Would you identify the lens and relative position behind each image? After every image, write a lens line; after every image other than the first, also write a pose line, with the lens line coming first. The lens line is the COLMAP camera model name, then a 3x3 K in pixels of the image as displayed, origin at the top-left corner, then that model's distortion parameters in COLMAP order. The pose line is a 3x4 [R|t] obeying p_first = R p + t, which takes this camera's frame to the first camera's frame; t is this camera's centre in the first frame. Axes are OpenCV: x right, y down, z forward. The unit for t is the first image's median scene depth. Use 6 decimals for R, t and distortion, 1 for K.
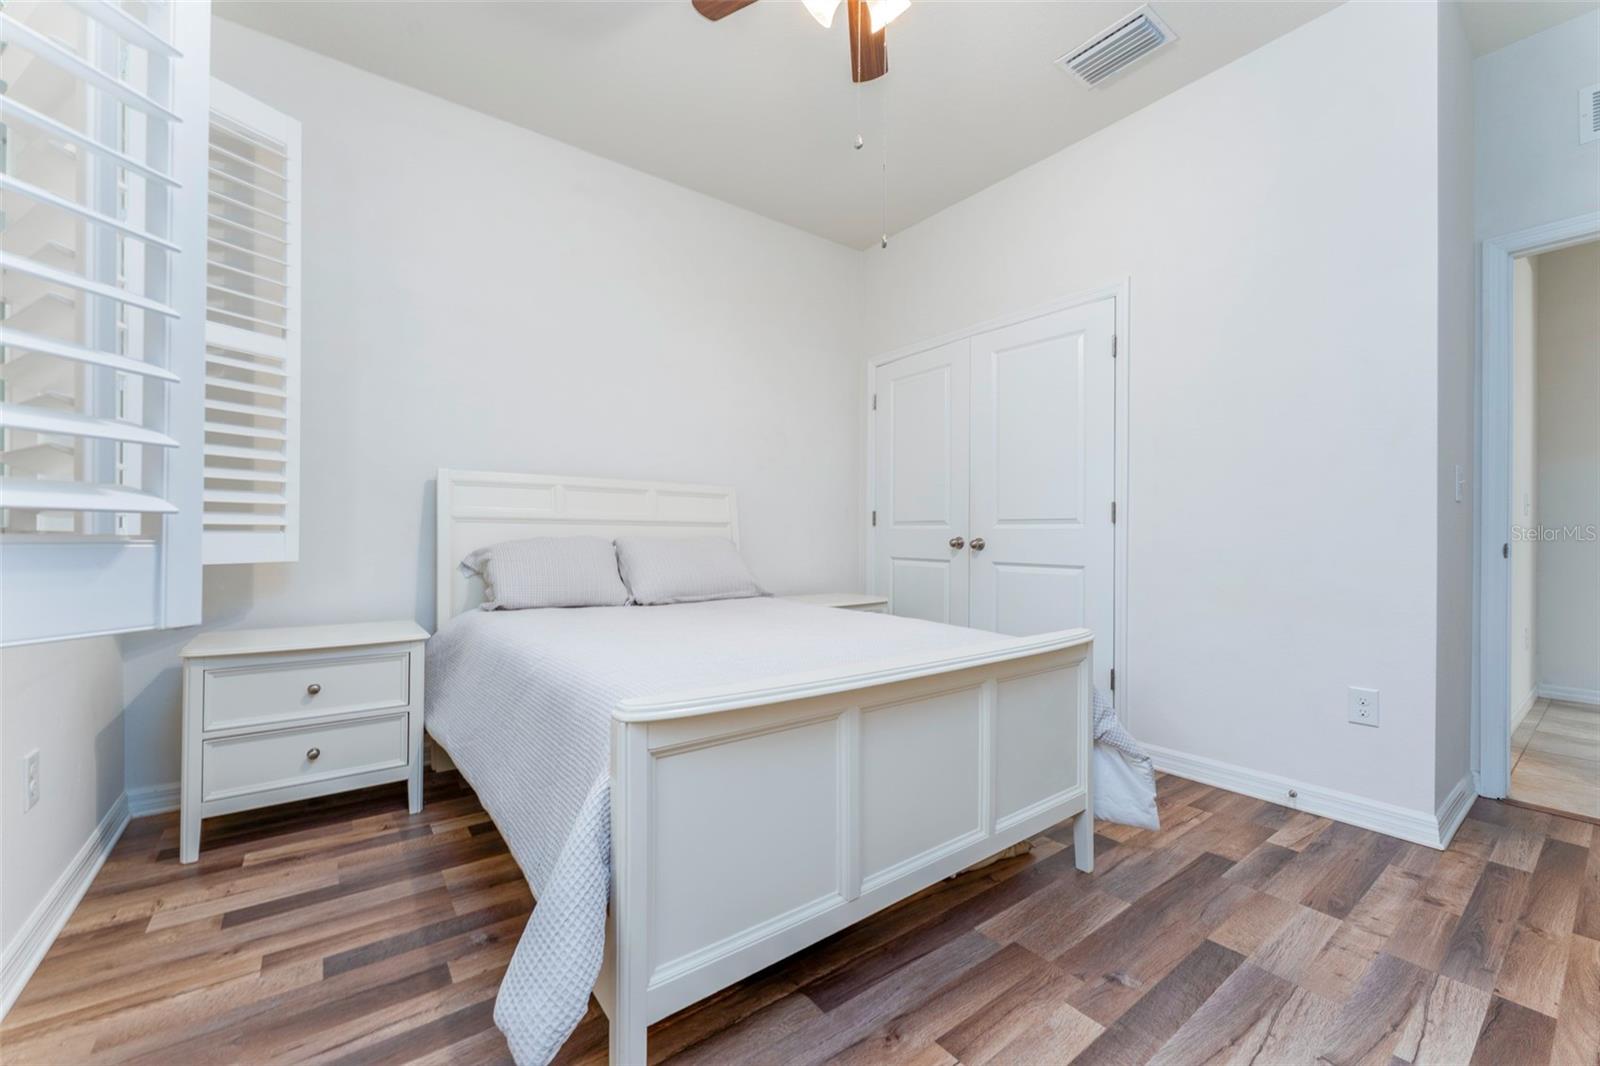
lens RADIAL K [[646.6, 0, 806.4], [0, 646.6, 526.6], [0, 0, 1]] dist [0.012165, -0.000149]
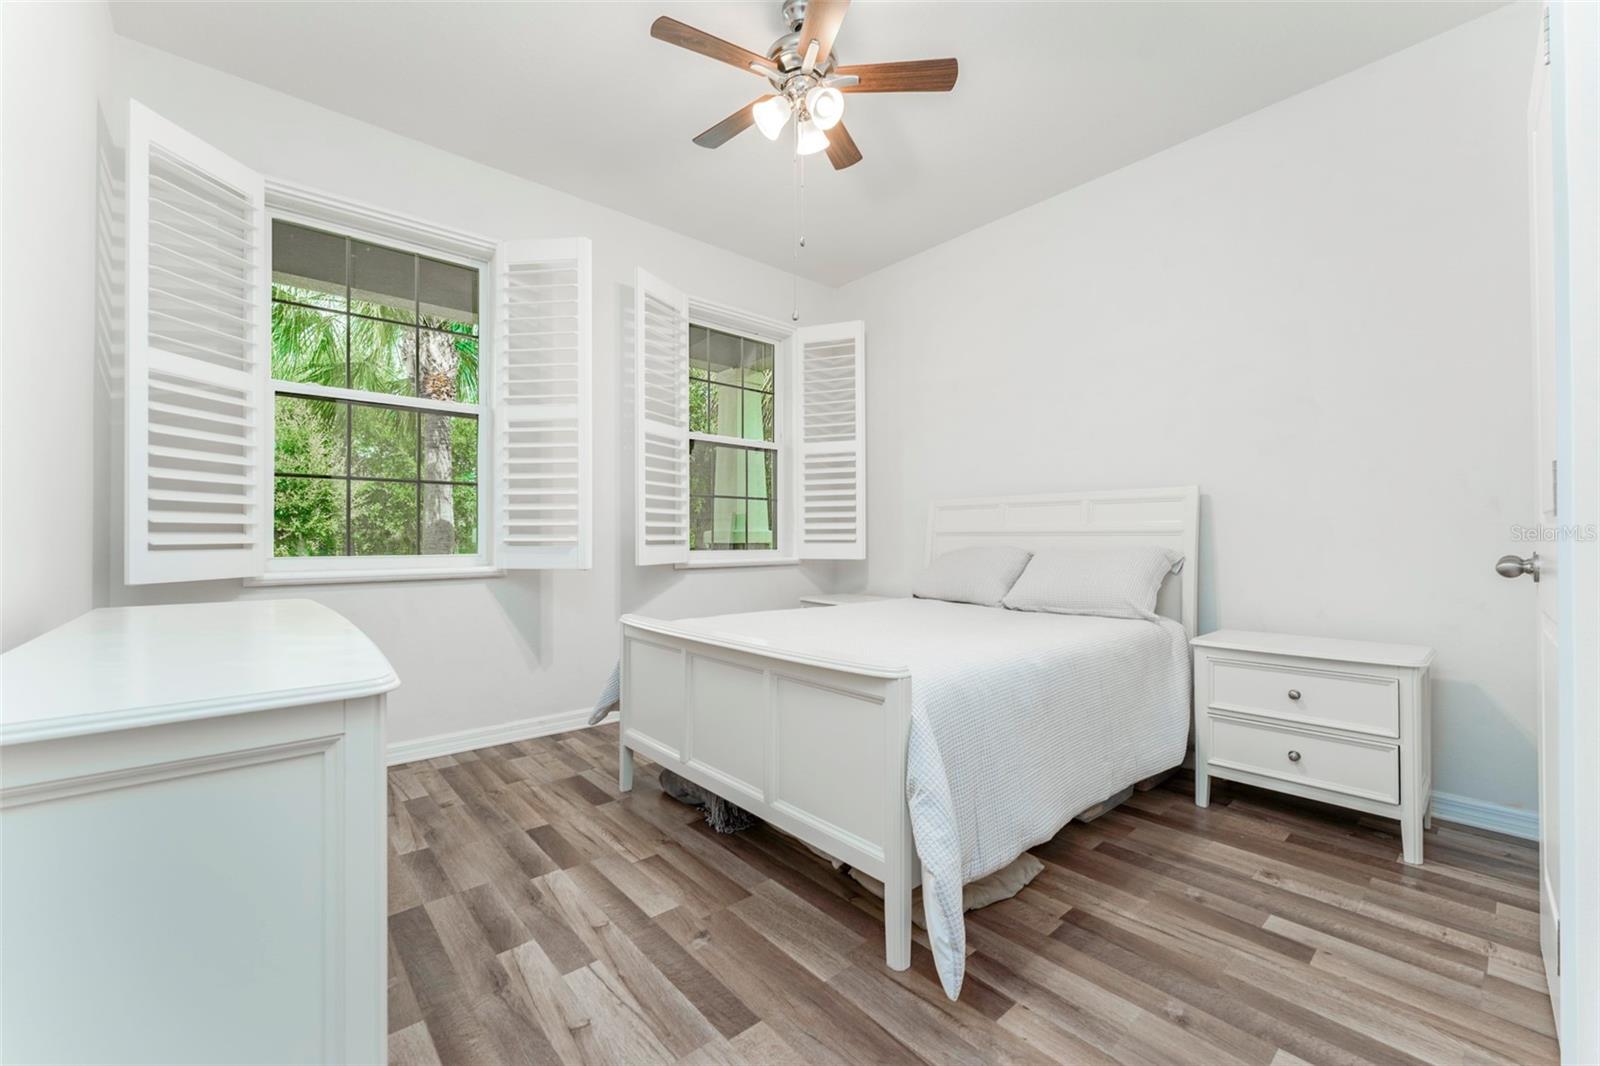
lens RADIAL K [[644.7, 0, 795.1], [0, 644.7, 532.5], [0, 0, 1]] dist [-0.001775, -0.000283]
pose [[0.056019, -0.014267, -0.998328, 1.387729], [0.009080, 0.999864, -0.013779, 0.002748], [0.998388, -0.008293, 0.056141, 0.945534]]
